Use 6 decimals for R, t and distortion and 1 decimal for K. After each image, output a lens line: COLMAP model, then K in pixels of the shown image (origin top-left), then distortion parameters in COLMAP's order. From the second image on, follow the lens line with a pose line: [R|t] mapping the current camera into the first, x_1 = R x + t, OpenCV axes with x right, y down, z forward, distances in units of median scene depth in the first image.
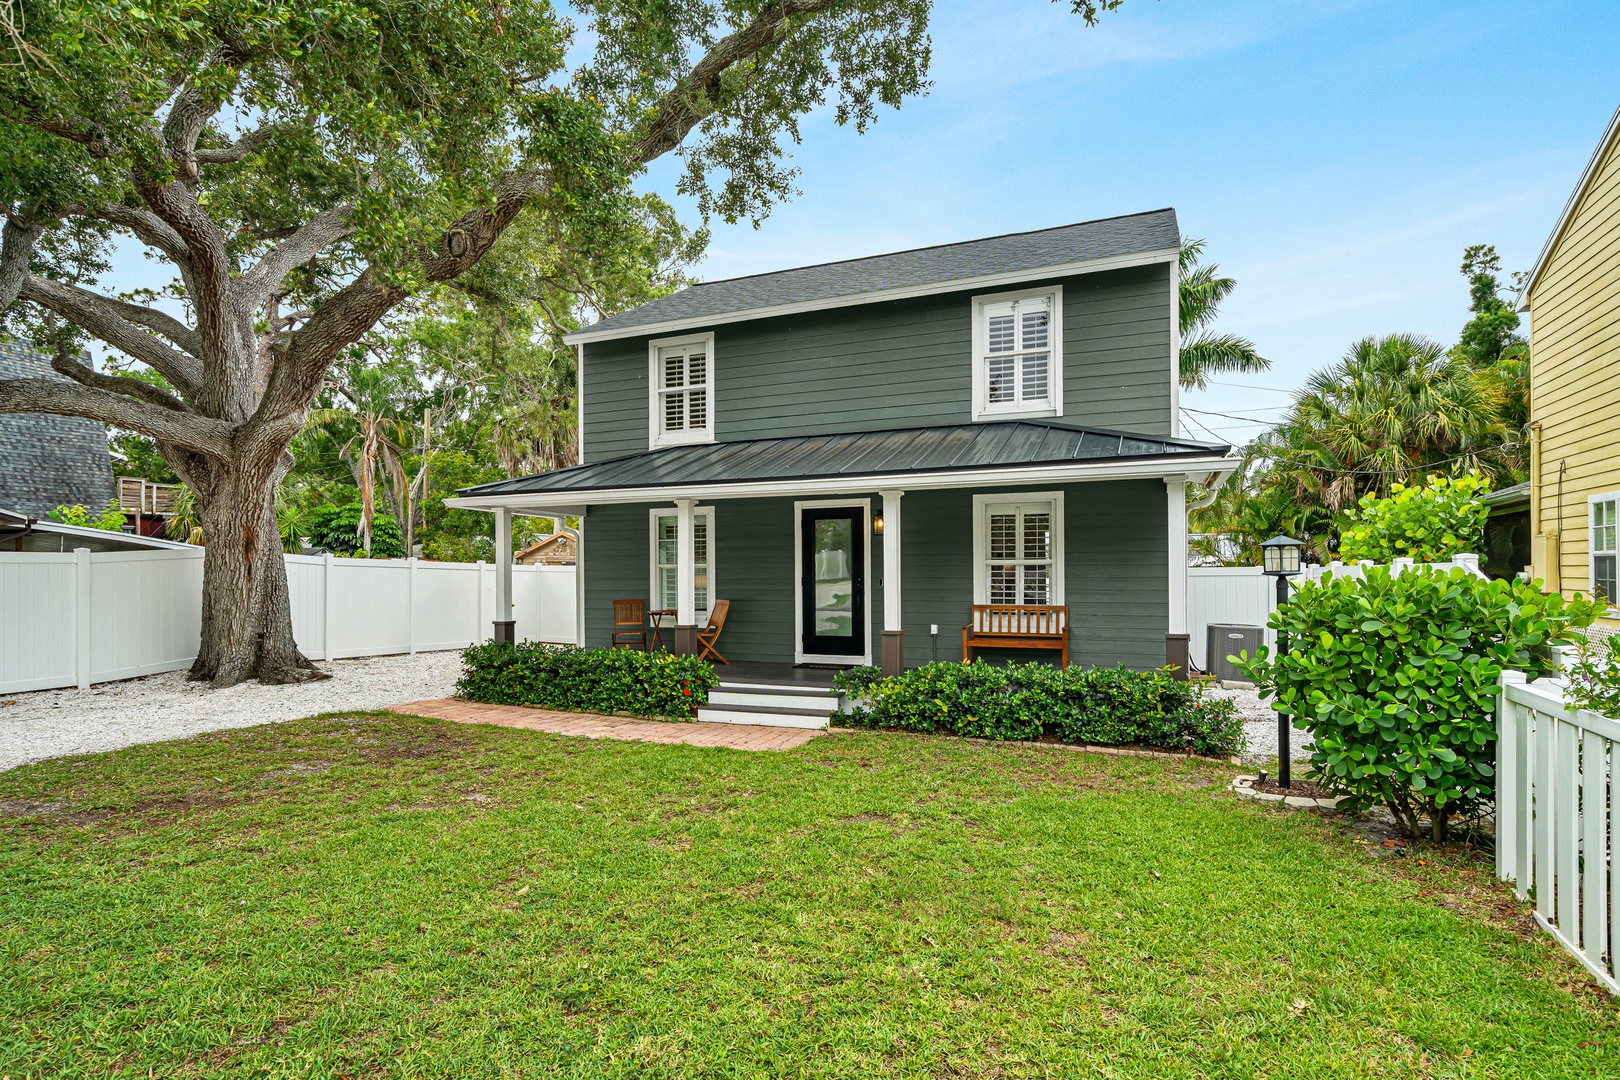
lens RADIAL K [[869.2, 0, 824.3], [0, 869.2, 553.8], [0, 0, 1]] dist [0.007006, 0.002991]
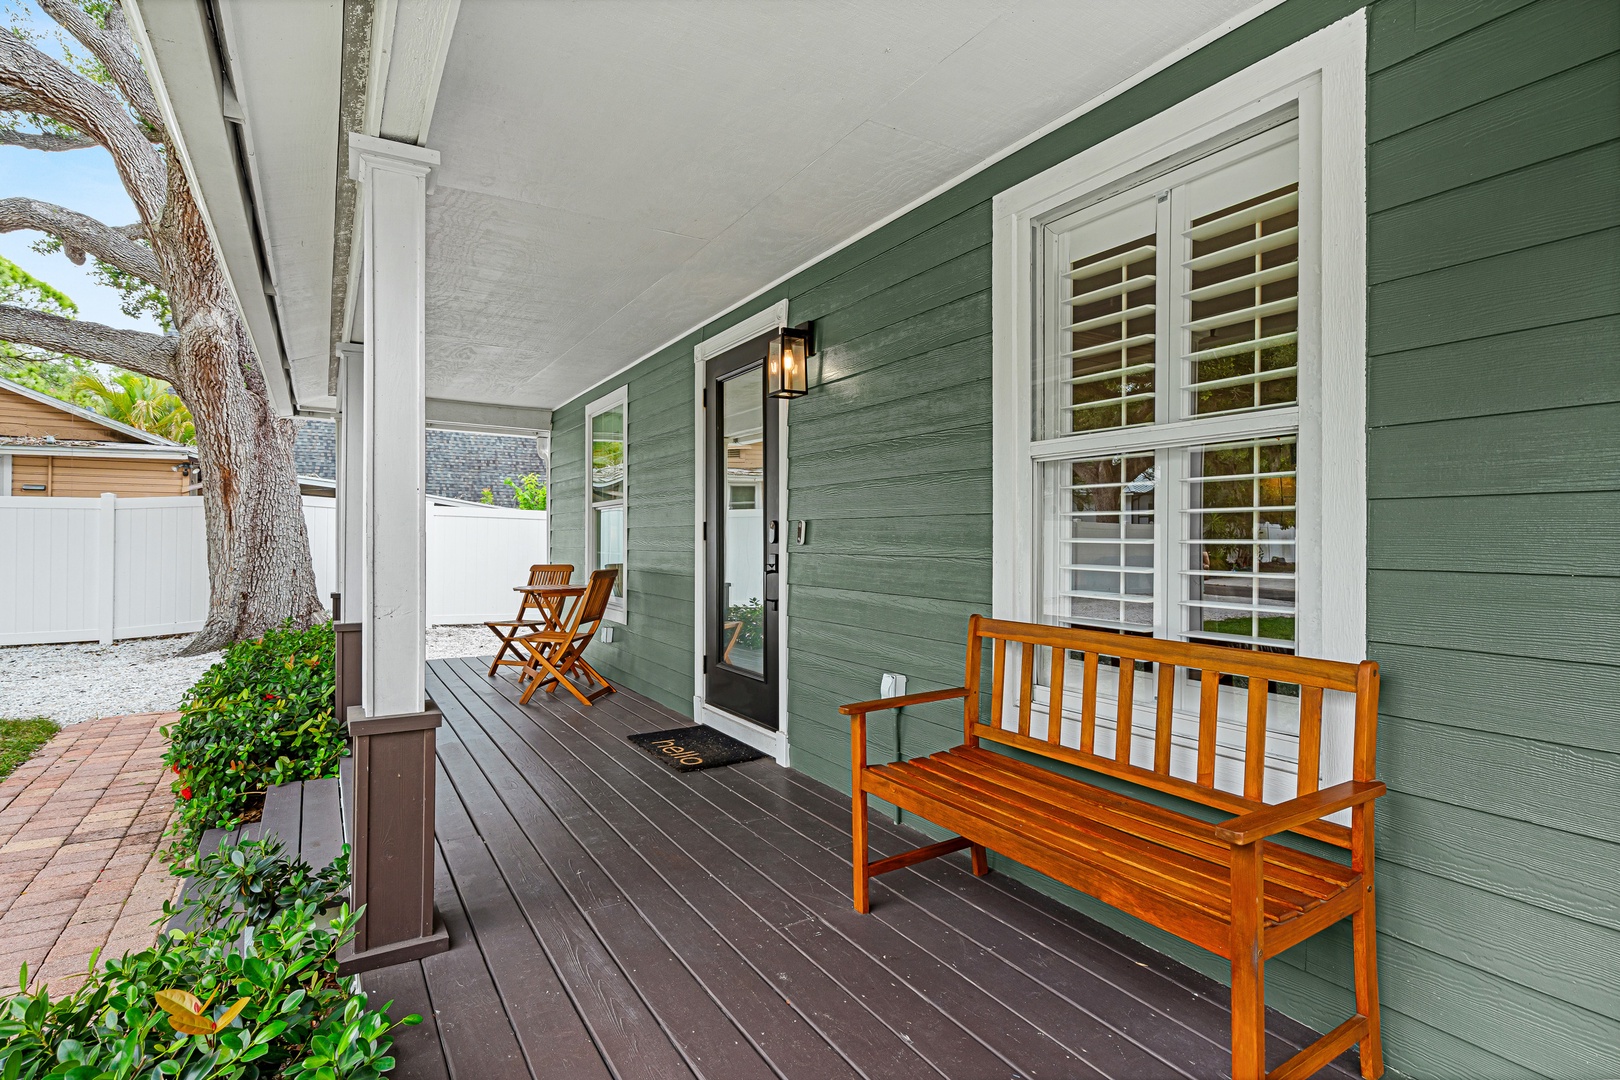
lens RADIAL K [[797.2, 0, 816.5], [0, 797.2, 535.8], [0, 0, 1]] dist [0.000870, 0.000167]
pose [[0.807373, 0.004824, -0.590021, 0.269714], [0.006361, 0.999837, 0.016879, 0.029606], [0.590006, -0.017381, 0.807211, 0.776004]]
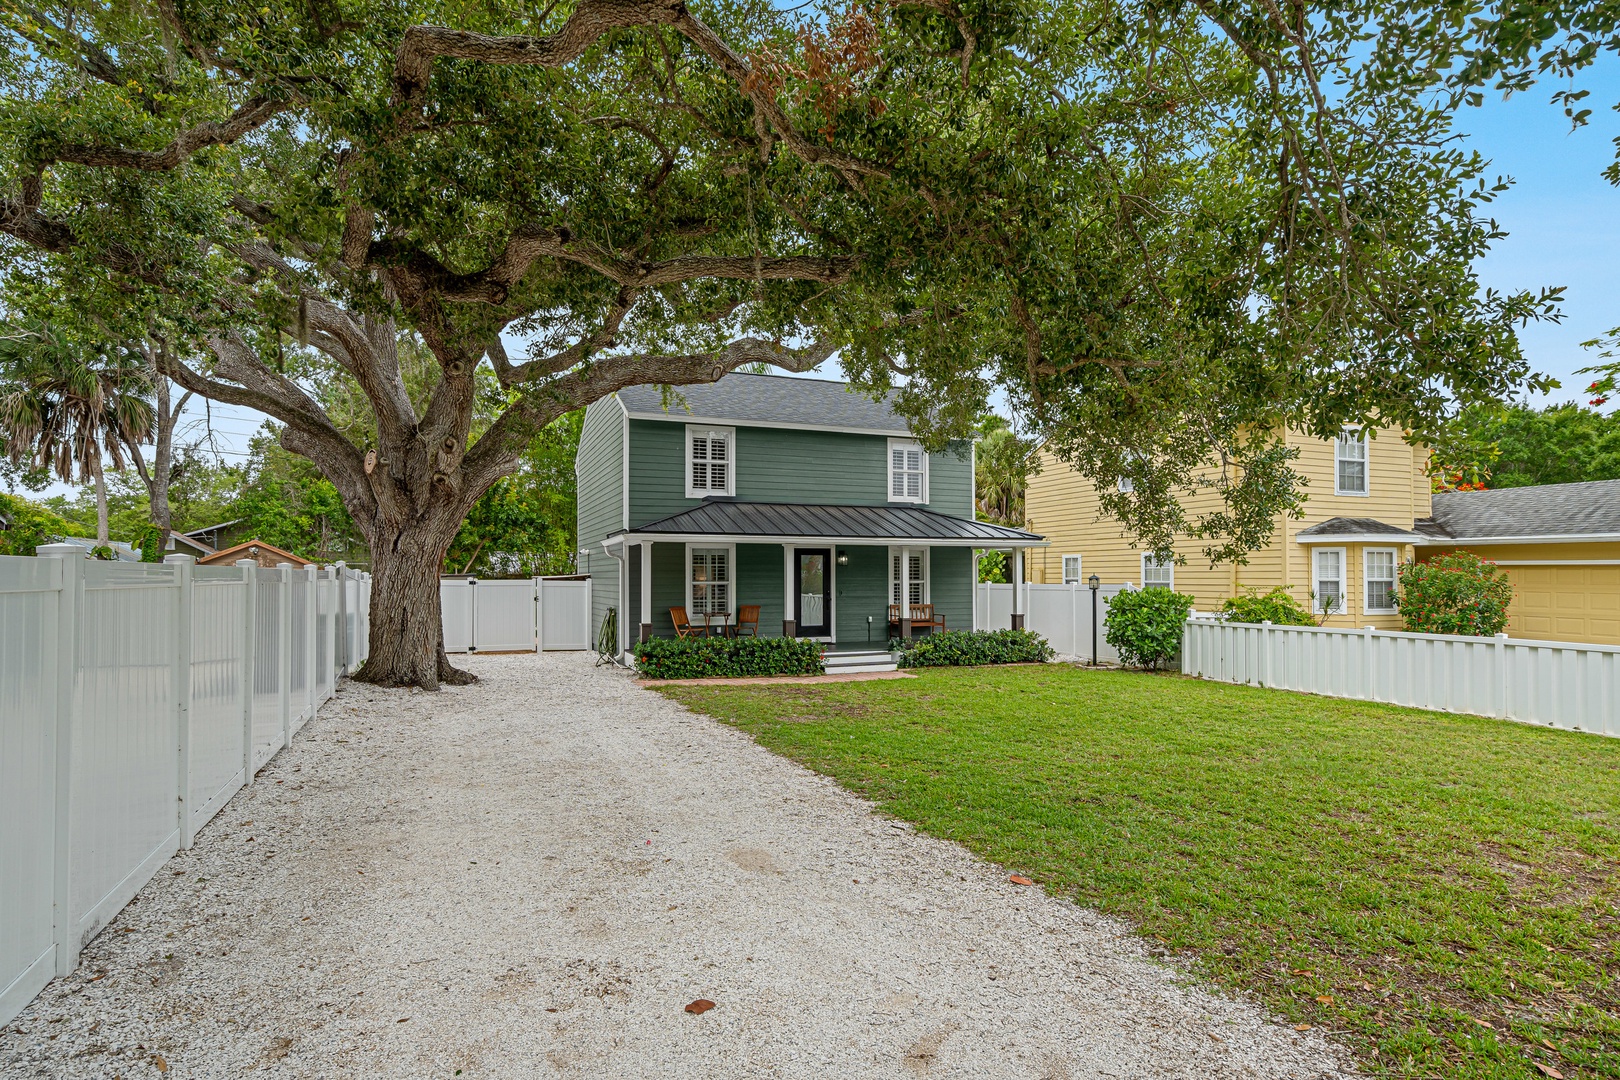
lens RADIAL K [[869.2, 0, 806.2], [0, 869.2, 540.8], [0, 0, 1]] dist [0.007006, 0.002991]
pose [[0.694182, 0.034657, 0.718965, -1.271403], [-0.018473, 0.999369, -0.030337, -0.017598], [-0.719563, 0.007777, 0.694384, -0.153540]]
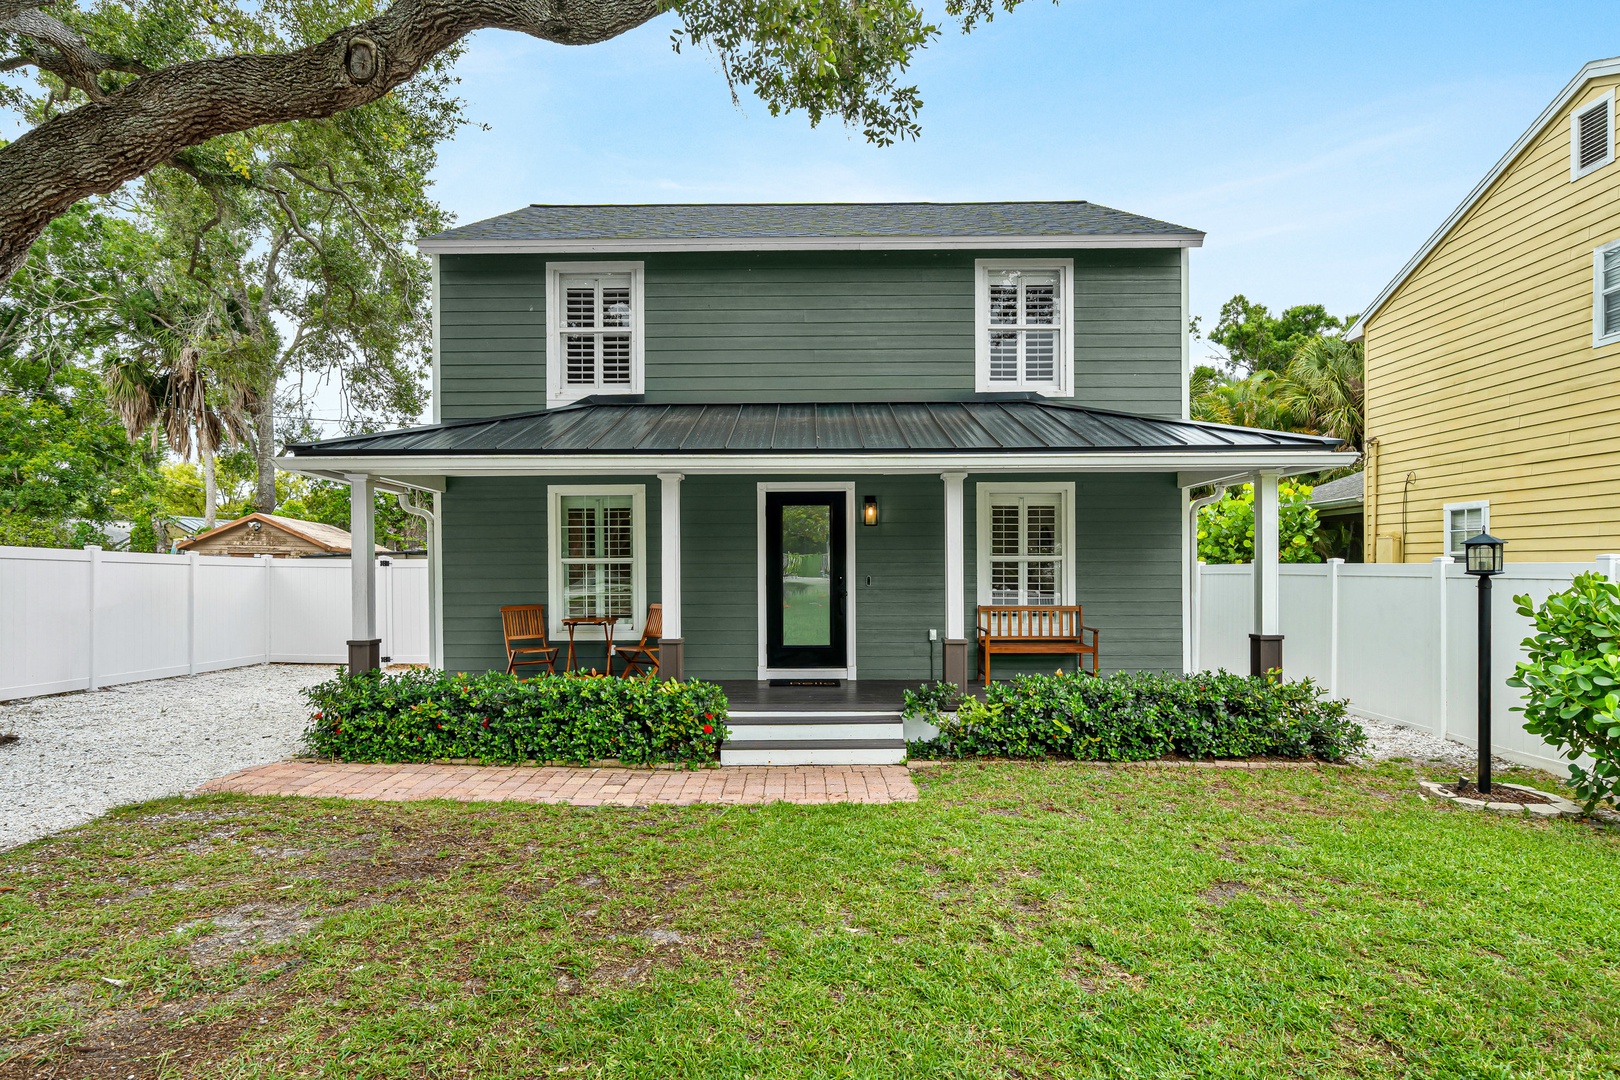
lens RADIAL K [[869.2, 0, 813.9], [0, 869.2, 562.3], [0, 0, 1]] dist [0.007006, 0.002991]
pose [[0.921415, 0.003606, 0.388563, -0.328134], [-0.009922, 0.999849, 0.014249, 0.002906], [-0.388453, -0.016984, 0.921312, 0.242927]]
